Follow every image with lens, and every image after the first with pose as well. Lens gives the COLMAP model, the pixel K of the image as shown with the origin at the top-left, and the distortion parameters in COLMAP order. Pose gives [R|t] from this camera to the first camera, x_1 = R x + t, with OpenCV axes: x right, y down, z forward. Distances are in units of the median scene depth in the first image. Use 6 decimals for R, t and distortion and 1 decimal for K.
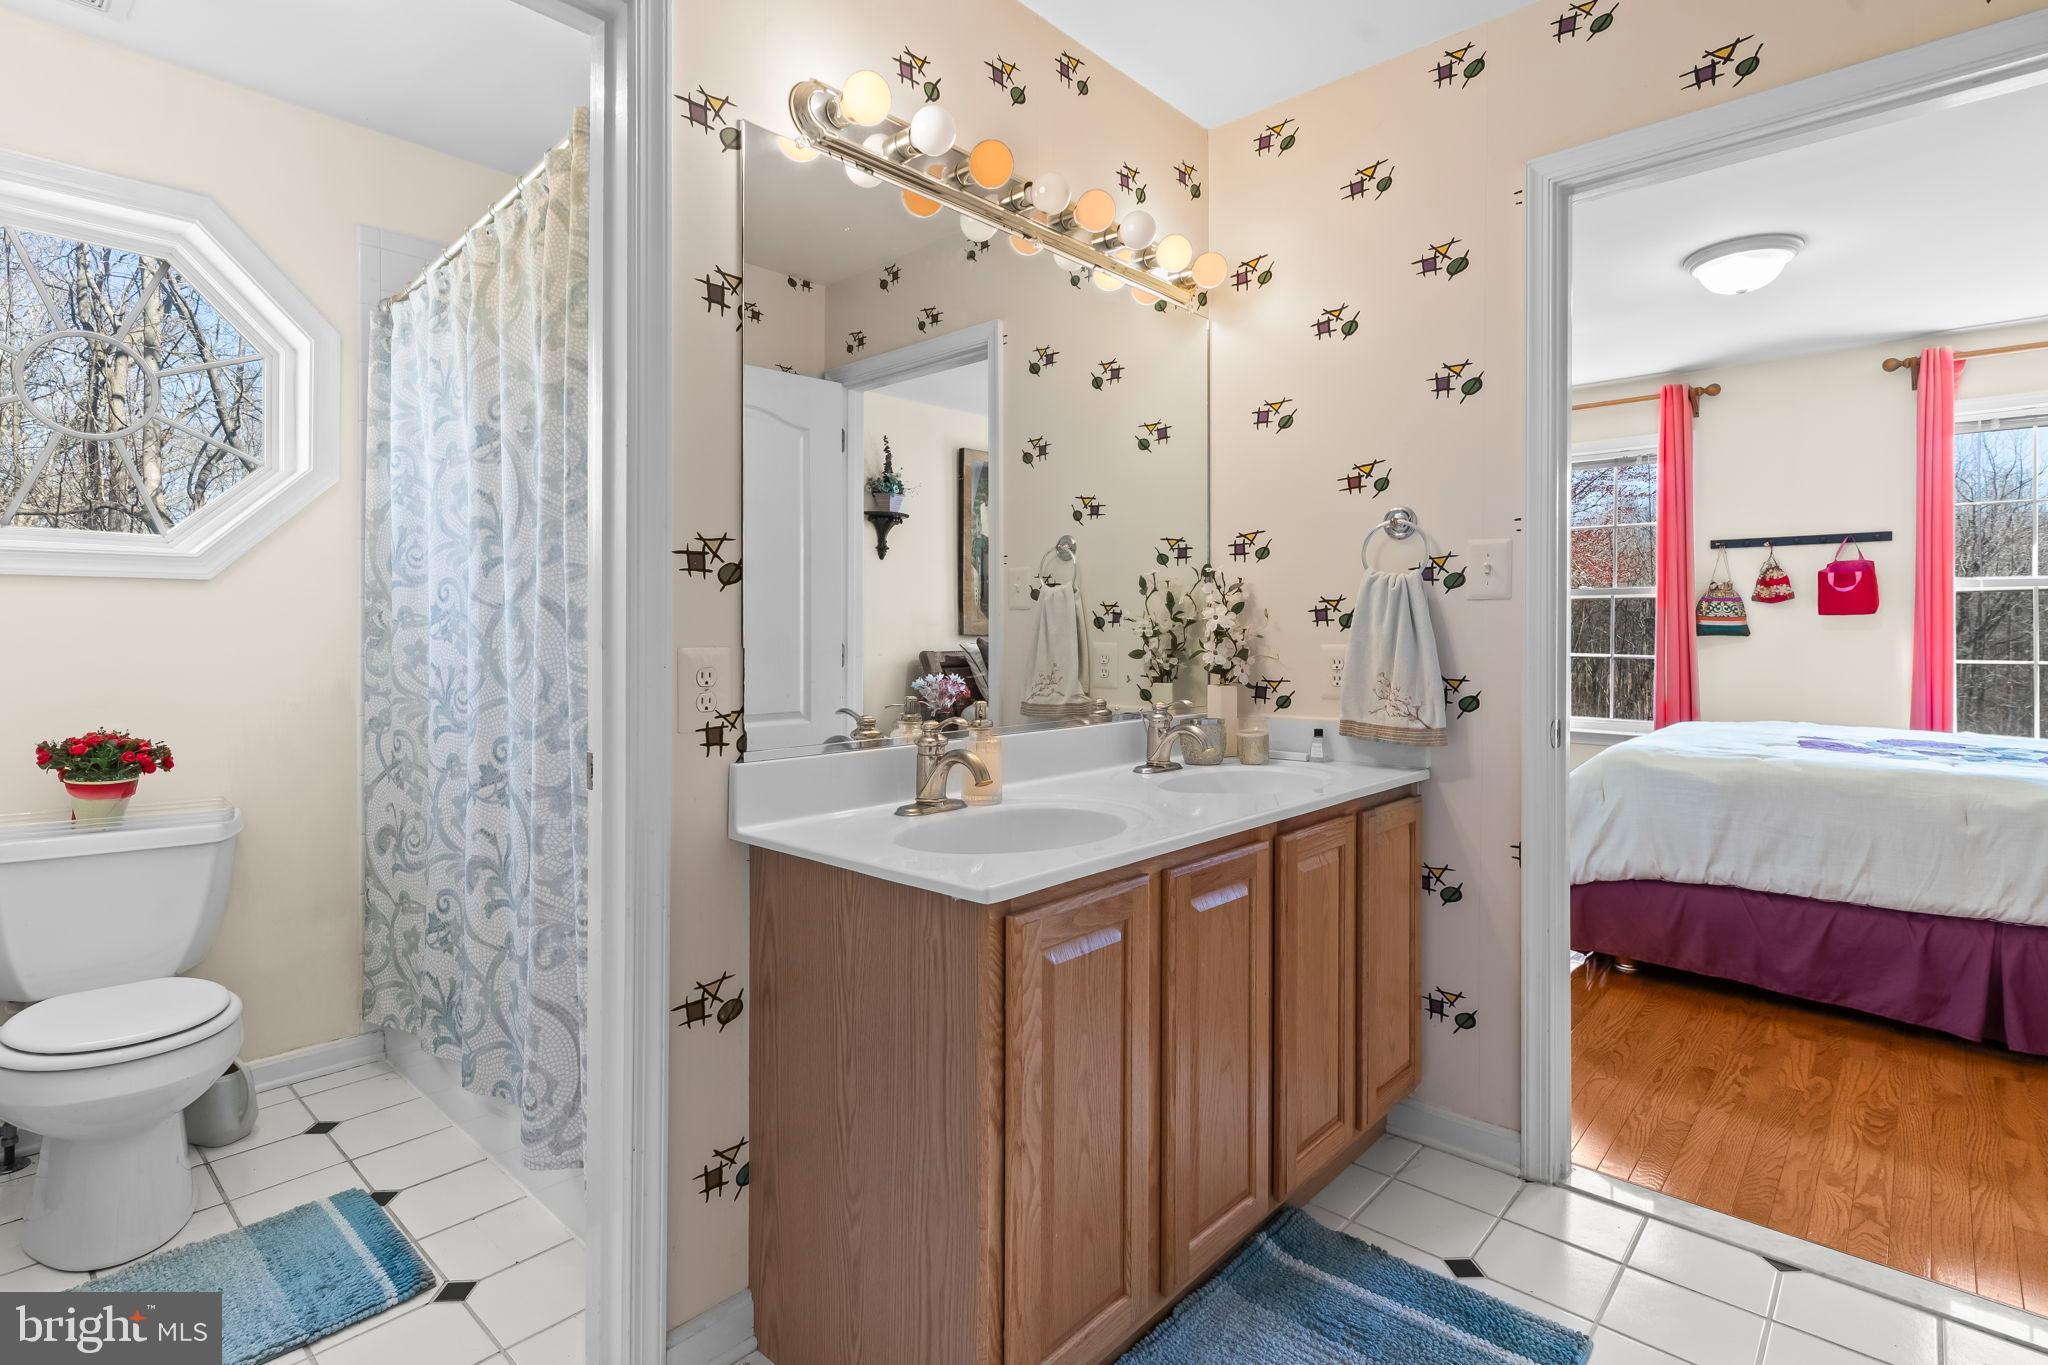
lens RADIAL K [[989.5, 0, 992.8], [0, 989.5, 638.1], [0, 0, 1]] dist [0.000910, -0.001785]
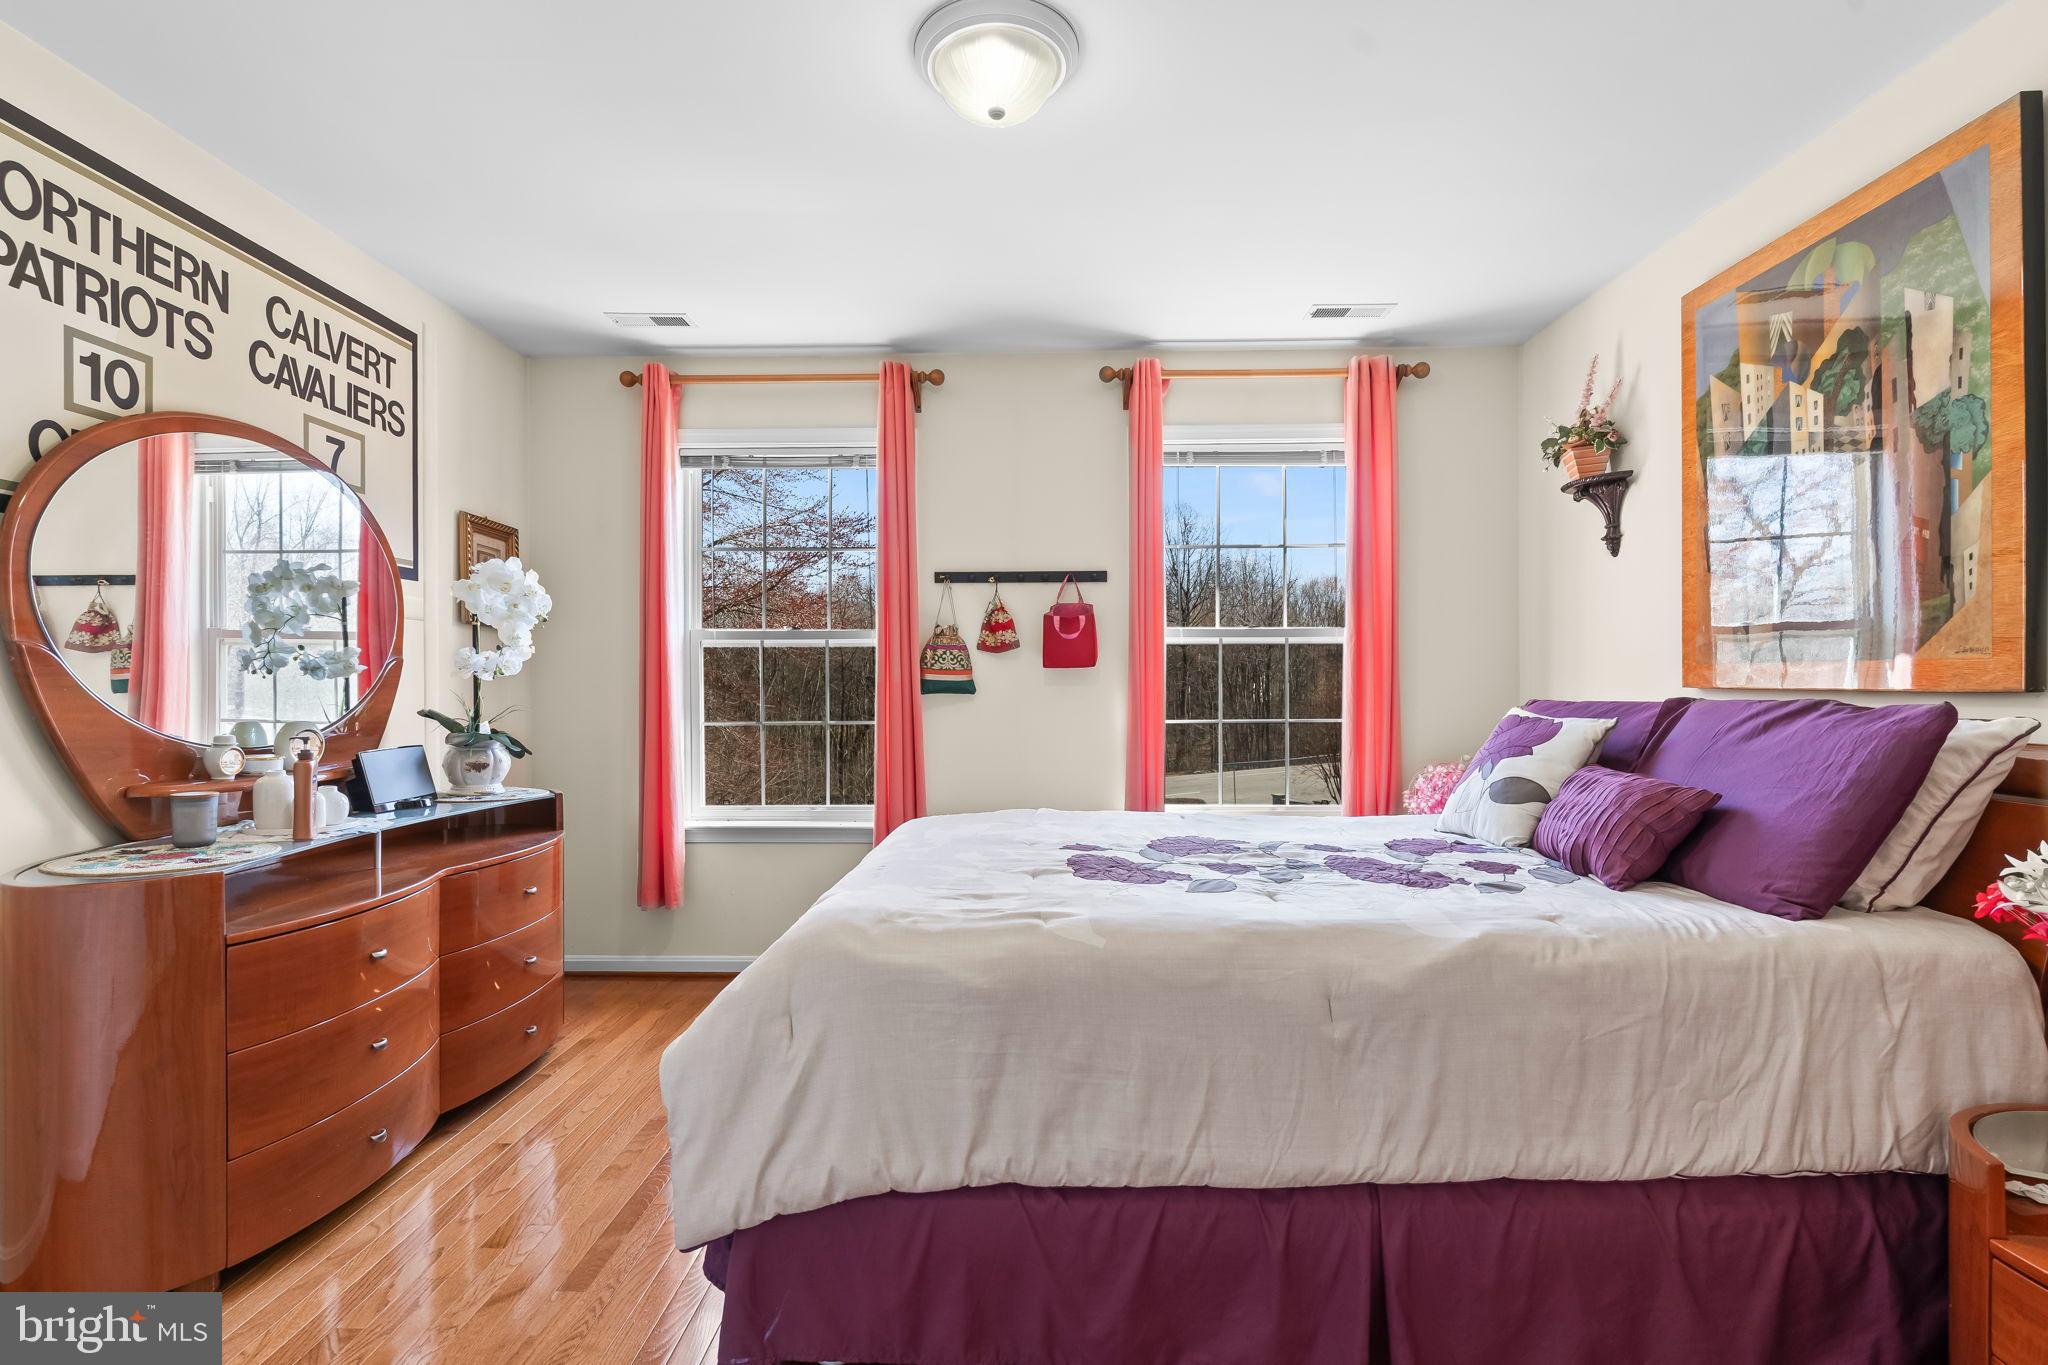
lens RADIAL K [[989.5, 0, 1021.9], [0, 989.5, 688.8], [0, 0, 1]] dist [0.000910, -0.001785]
pose [[0.739604, -0.002633, 0.673037, 0.281907], [0.006733, 0.999971, -0.003486, -0.003441], [-0.673008, 0.007110, 0.739601, 0.424106]]
